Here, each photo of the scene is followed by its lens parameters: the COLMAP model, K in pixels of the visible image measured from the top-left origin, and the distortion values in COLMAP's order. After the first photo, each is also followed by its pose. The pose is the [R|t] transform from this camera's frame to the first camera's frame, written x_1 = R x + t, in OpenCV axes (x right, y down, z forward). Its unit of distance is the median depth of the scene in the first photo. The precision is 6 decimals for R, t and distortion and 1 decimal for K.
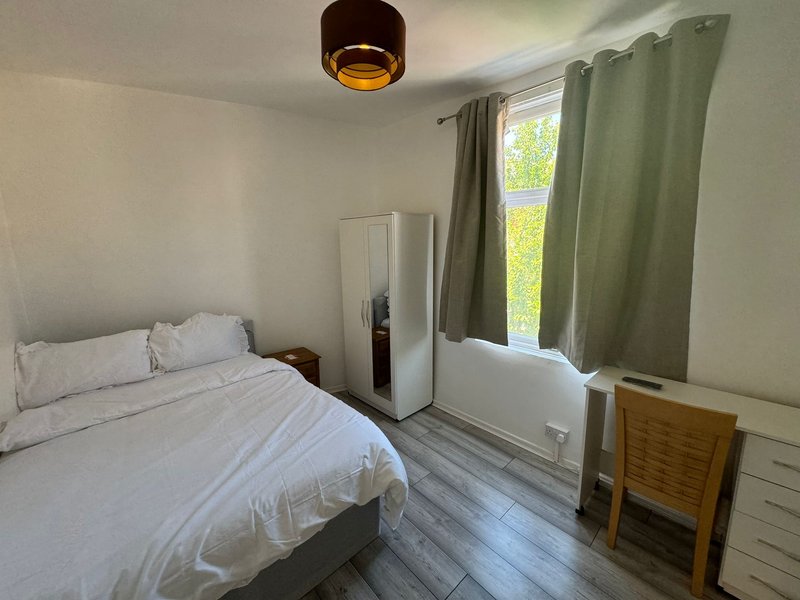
lens RADIAL K [[320.1, 0, 401.0], [0, 320.1, 300.3], [0, 0, 1]] dist [-0.003357, 0.000637]
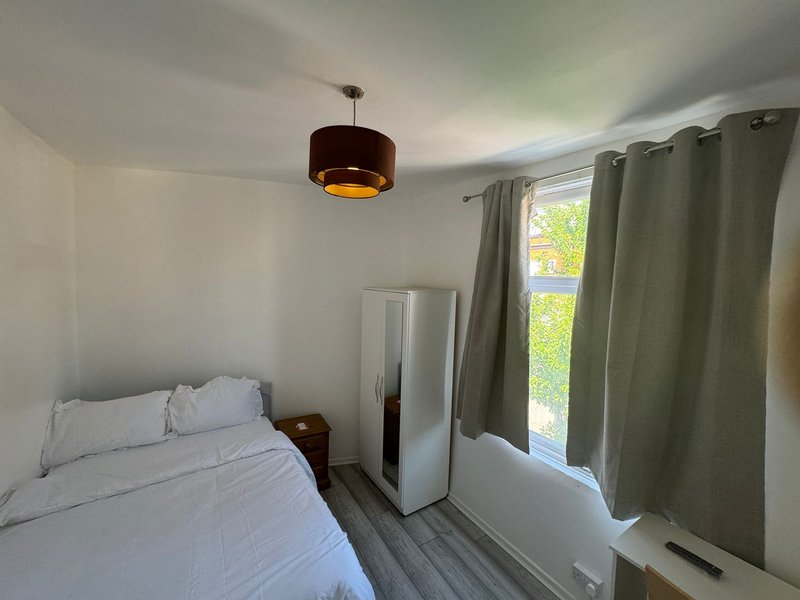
lens RADIAL K [[320.1, 0, 400.9], [0, 320.1, 299.8], [0, 0, 1]] dist [-0.003357, 0.000637]
pose [[0.983434, 0.055063, -0.172702, 0.131272], [-0.073826, 0.991815, -0.104175, -0.164185], [0.165552, 0.115199, 0.979450, 0.061094]]
